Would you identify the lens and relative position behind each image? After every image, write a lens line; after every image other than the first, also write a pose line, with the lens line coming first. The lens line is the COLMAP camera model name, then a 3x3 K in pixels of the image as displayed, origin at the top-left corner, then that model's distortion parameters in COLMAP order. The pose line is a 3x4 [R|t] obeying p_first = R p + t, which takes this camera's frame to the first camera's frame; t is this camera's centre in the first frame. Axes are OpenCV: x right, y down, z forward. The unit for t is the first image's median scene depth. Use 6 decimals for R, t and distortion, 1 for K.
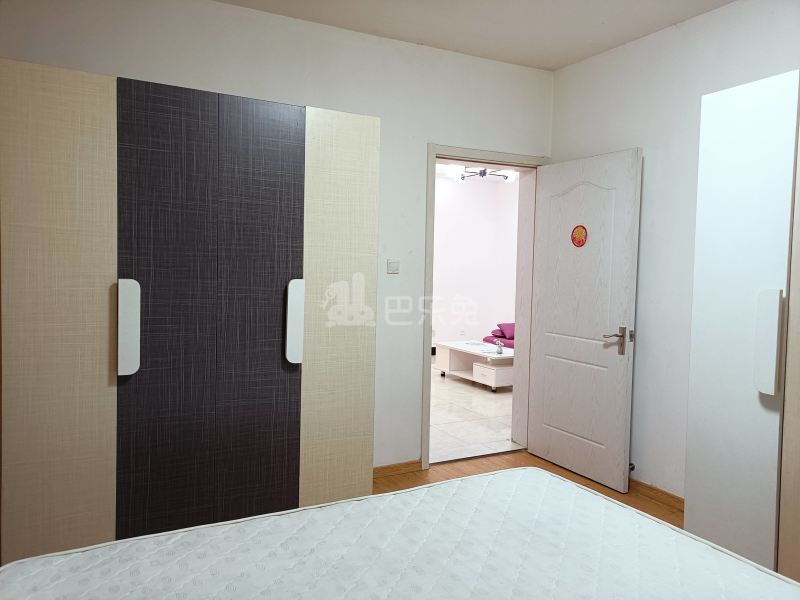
lens RADIAL K [[610.0, 0, 400.6], [0, 610.0, 297.9], [0, 0, 1]] dist [0.048660, -0.022296]
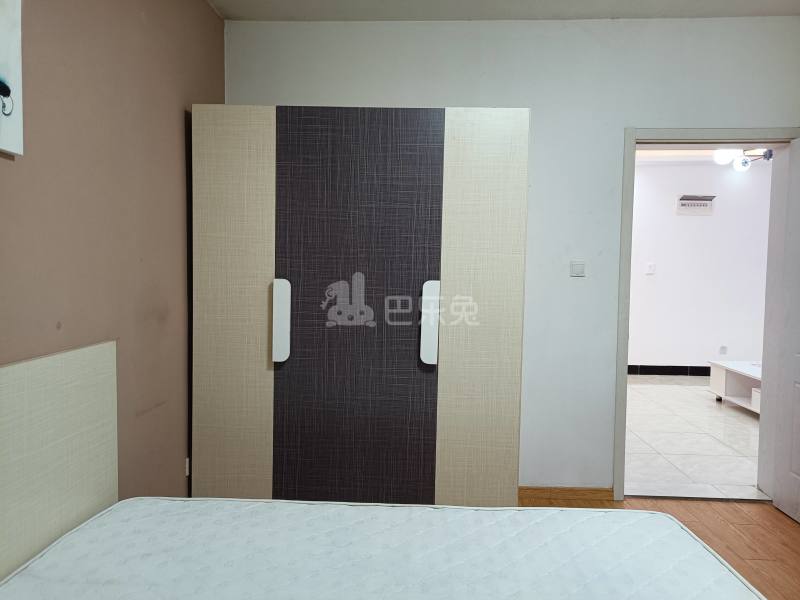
lens RADIAL K [[610.0, 0, 400.6], [0, 610.0, 297.9], [0, 0, 1]] dist [0.048660, -0.022296]
pose [[0.863095, 0.019368, -0.504670, 0.306260], [-0.026070, 0.999641, -0.006222, 0.006001], [0.504368, 0.018527, 0.863290, 0.111833]]
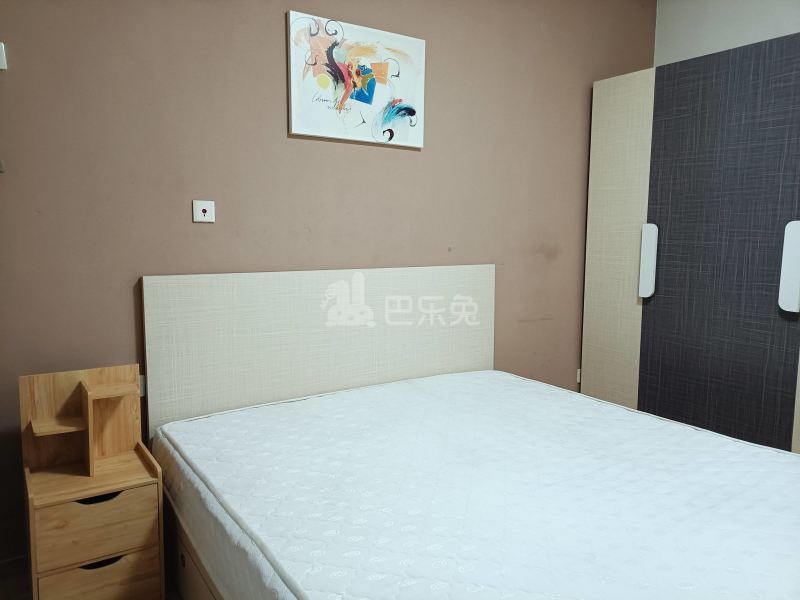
lens RADIAL K [[610.0, 0, 400.6], [0, 610.0, 297.9], [0, 0, 1]] dist [0.048660, -0.022296]
pose [[0.092873, 0.089046, -0.991688, 0.749078], [-0.057896, 0.994791, 0.083902, 0.043345], [0.993993, 0.049622, 0.097545, 0.329482]]
